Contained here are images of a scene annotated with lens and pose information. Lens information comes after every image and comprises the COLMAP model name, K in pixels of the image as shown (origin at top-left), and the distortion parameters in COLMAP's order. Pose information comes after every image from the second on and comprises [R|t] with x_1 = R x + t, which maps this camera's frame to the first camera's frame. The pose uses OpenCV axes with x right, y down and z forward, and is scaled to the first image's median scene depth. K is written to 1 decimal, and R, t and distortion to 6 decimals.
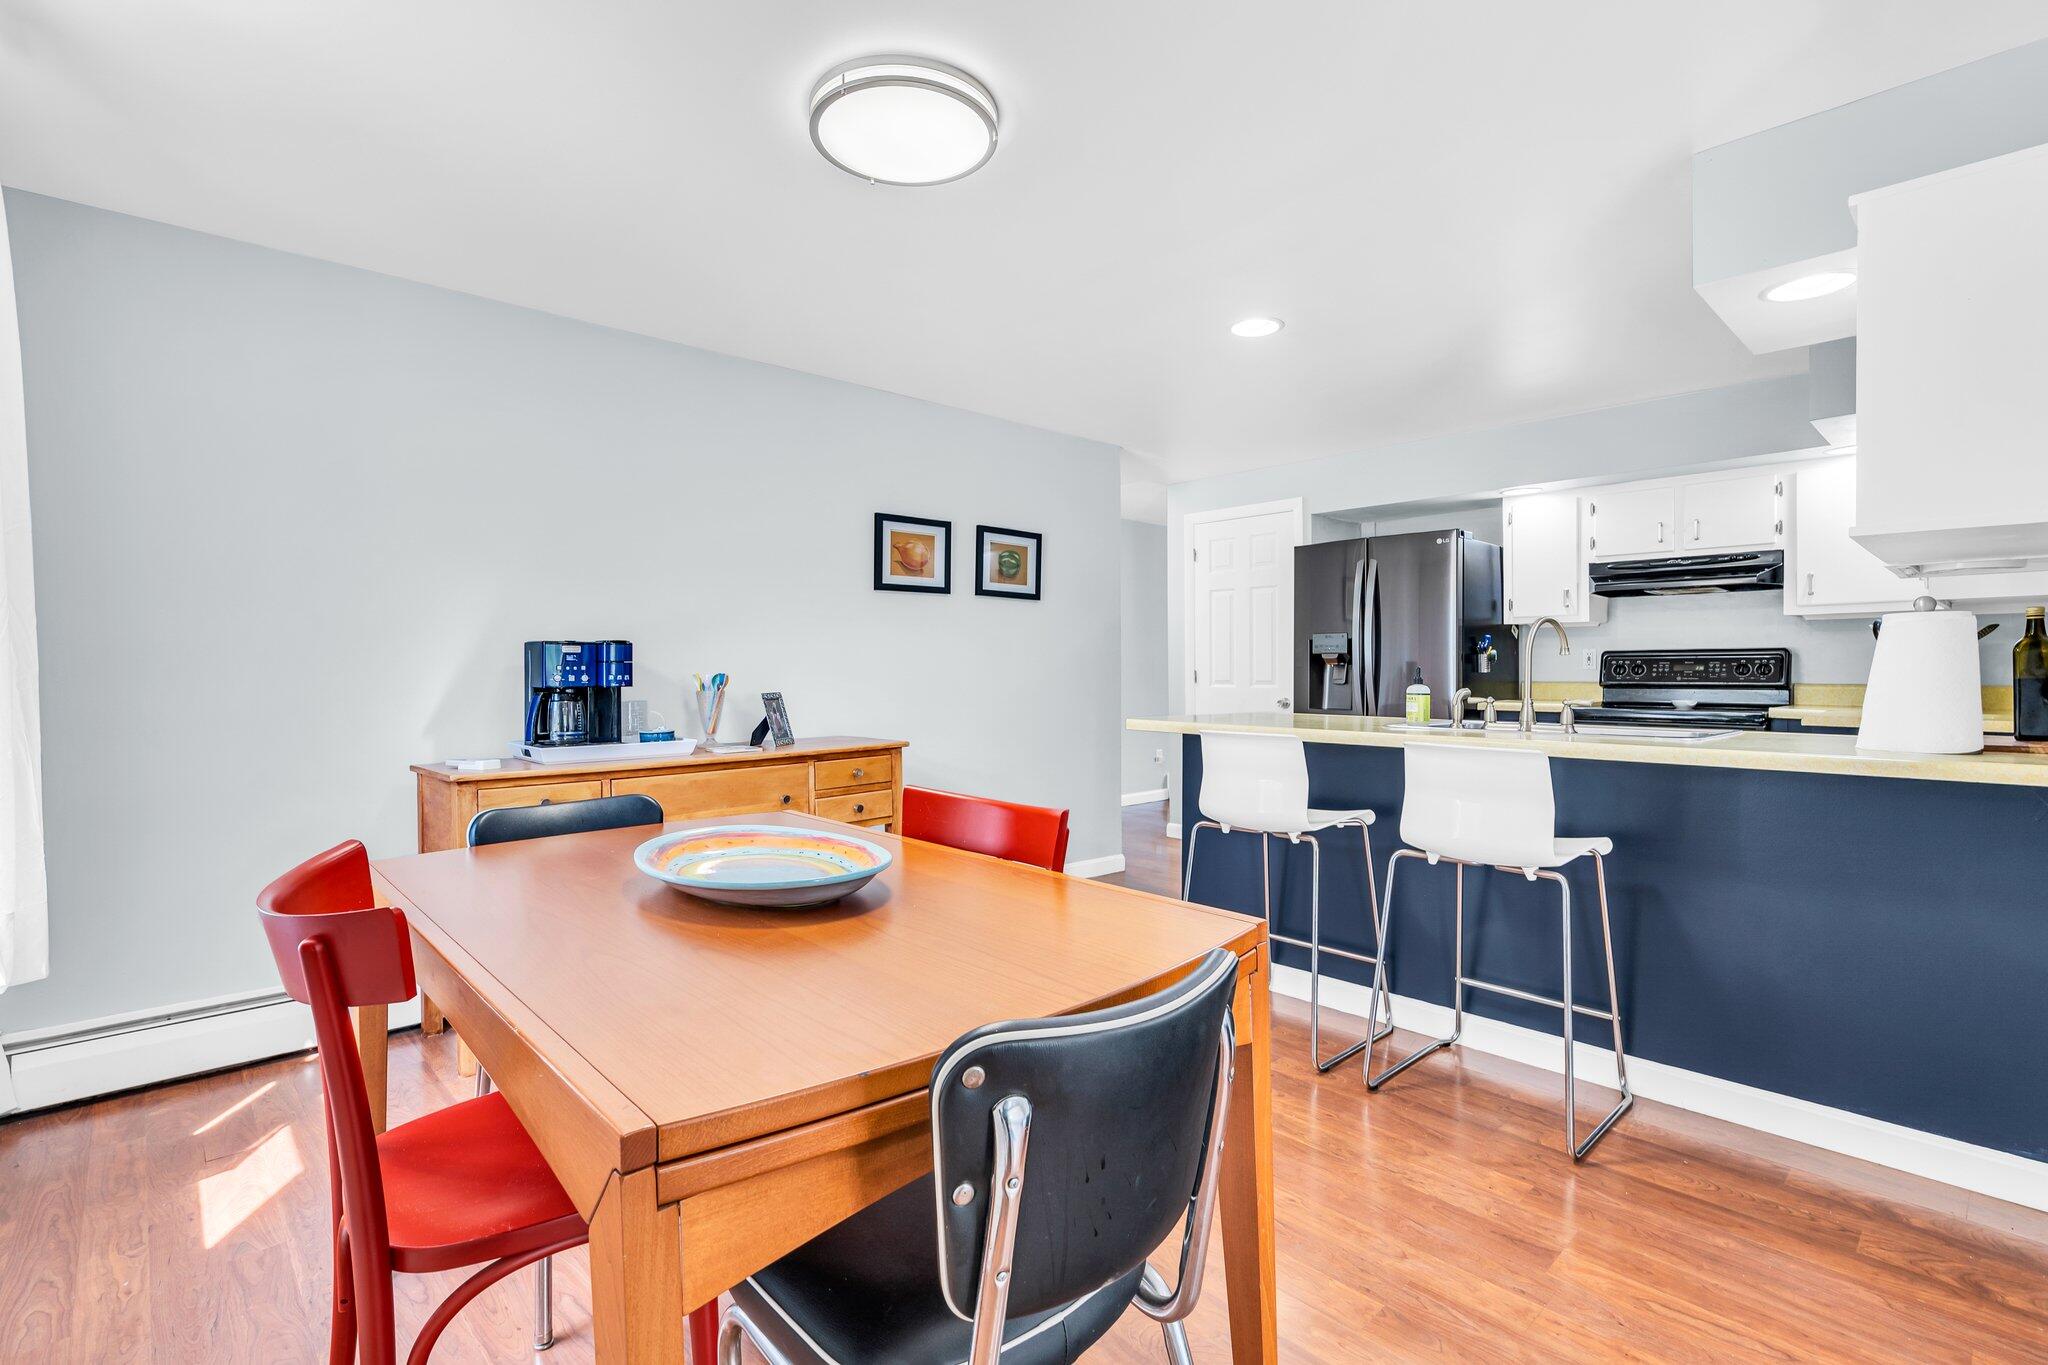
lens RADIAL K [[946.6, 0, 1016.8], [0, 946.6, 679.4], [0, 0, 1]] dist [-0.006310, 0.001632]
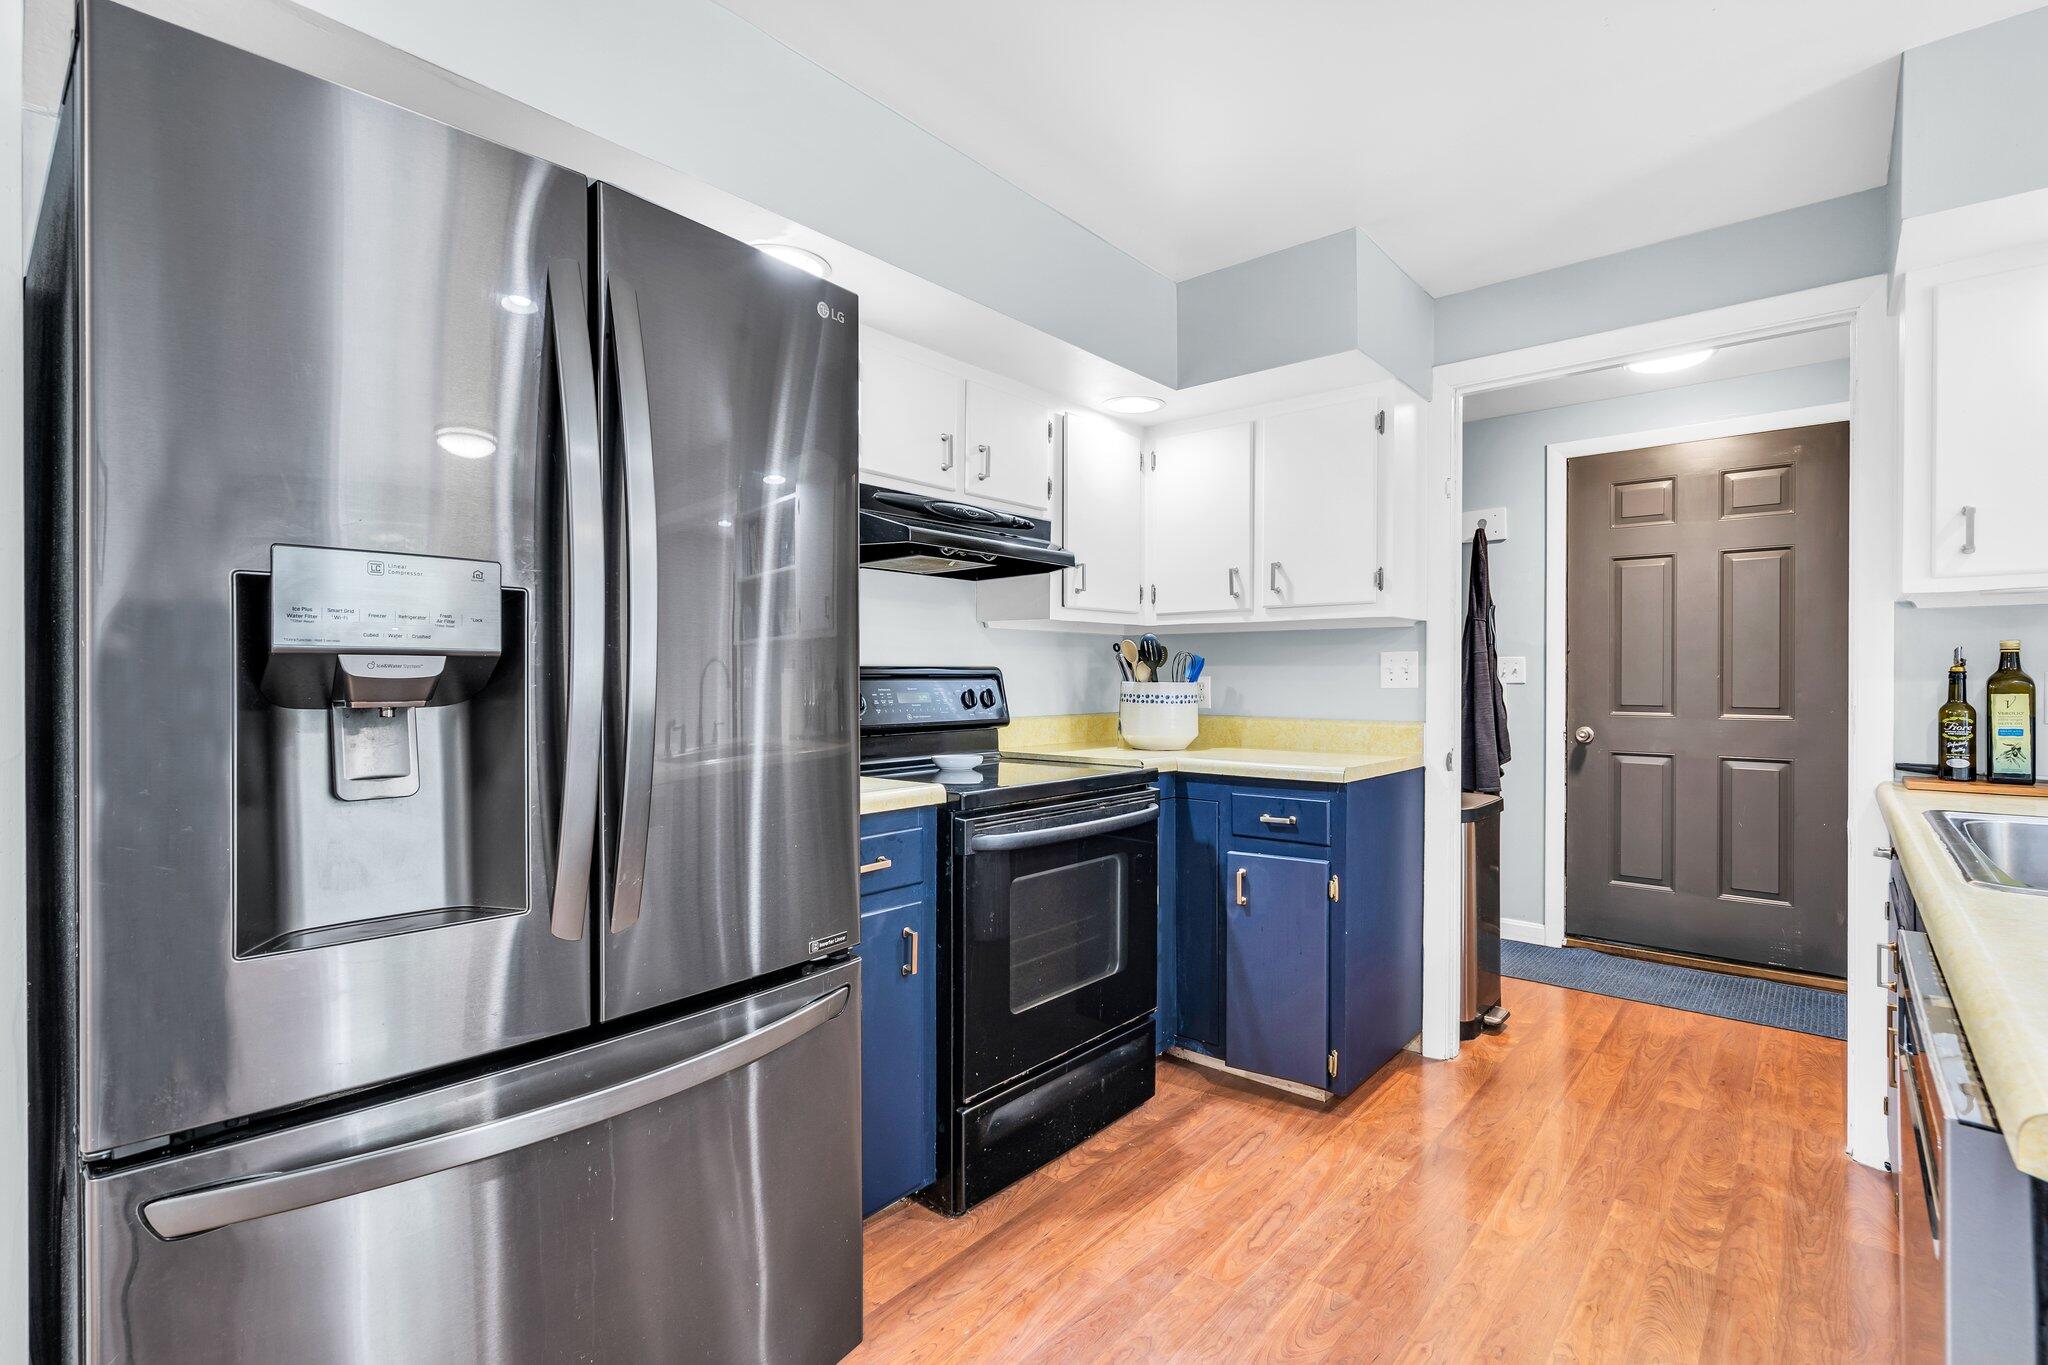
lens RADIAL K [[946.6, 0, 1013.1], [0, 946.6, 682.8], [0, 0, 1]] dist [-0.006310, 0.001632]
pose [[-0.096685, -0.002170, 0.995313, 0.138491], [0.010416, 0.999941, 0.003192, -0.024849], [-0.995260, 0.010675, -0.096657, 1.113226]]
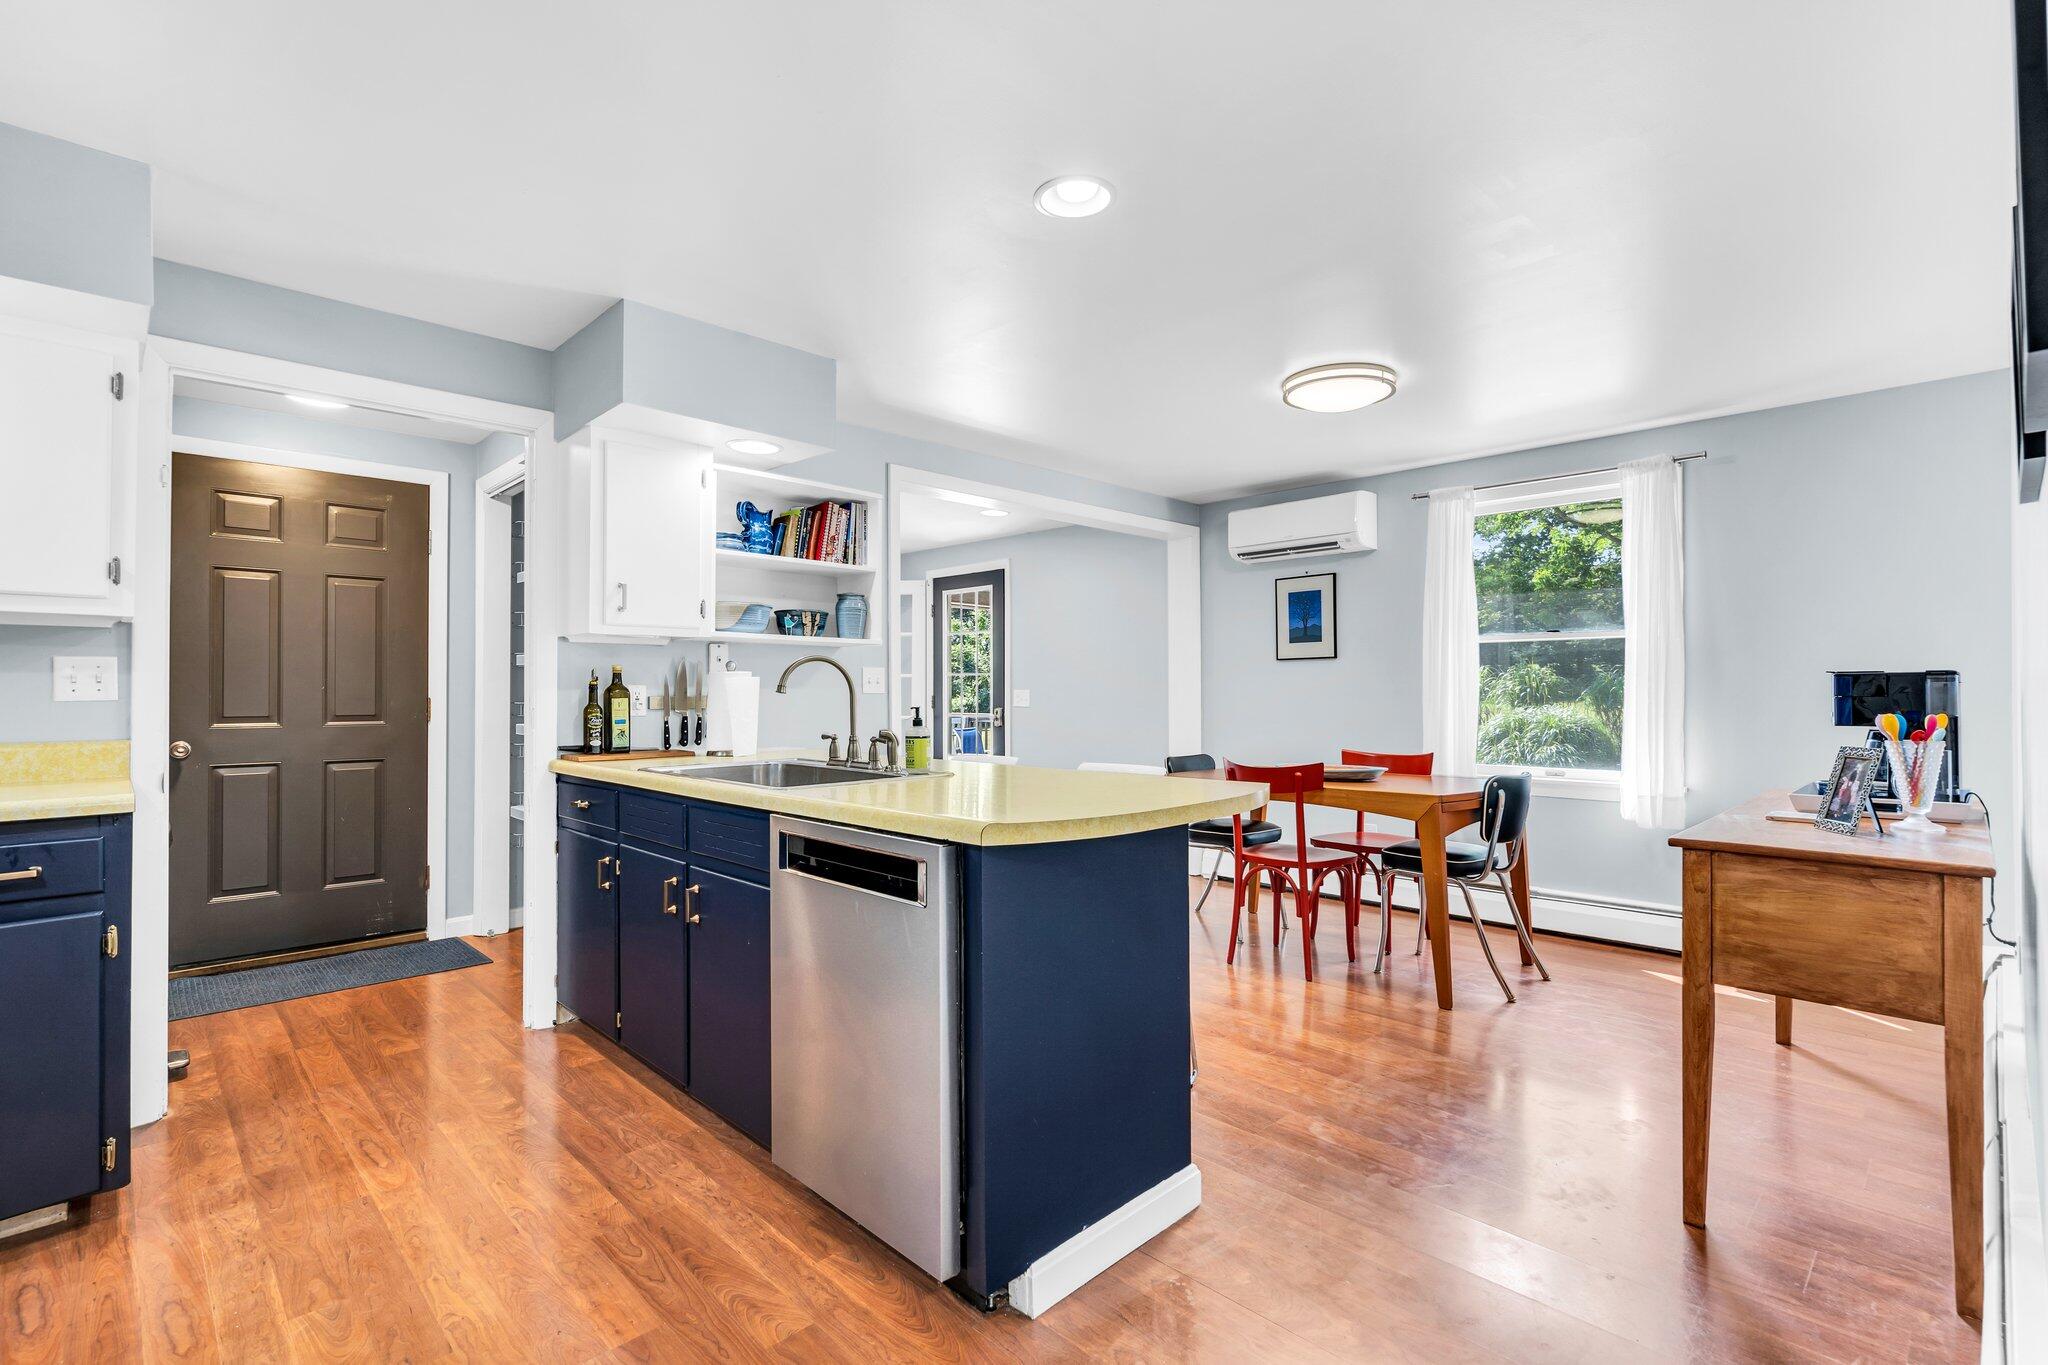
lens RADIAL K [[946.6, 0, 1050.9], [0, 946.6, 684.3], [0, 0, 1]] dist [-0.006310, 0.001632]
pose [[-0.999272, 0.004200, -0.037925, 0.241438], [0.004040, 0.999983, 0.004297, -0.025874], [0.037943, 0.004141, -0.999271, 1.371520]]
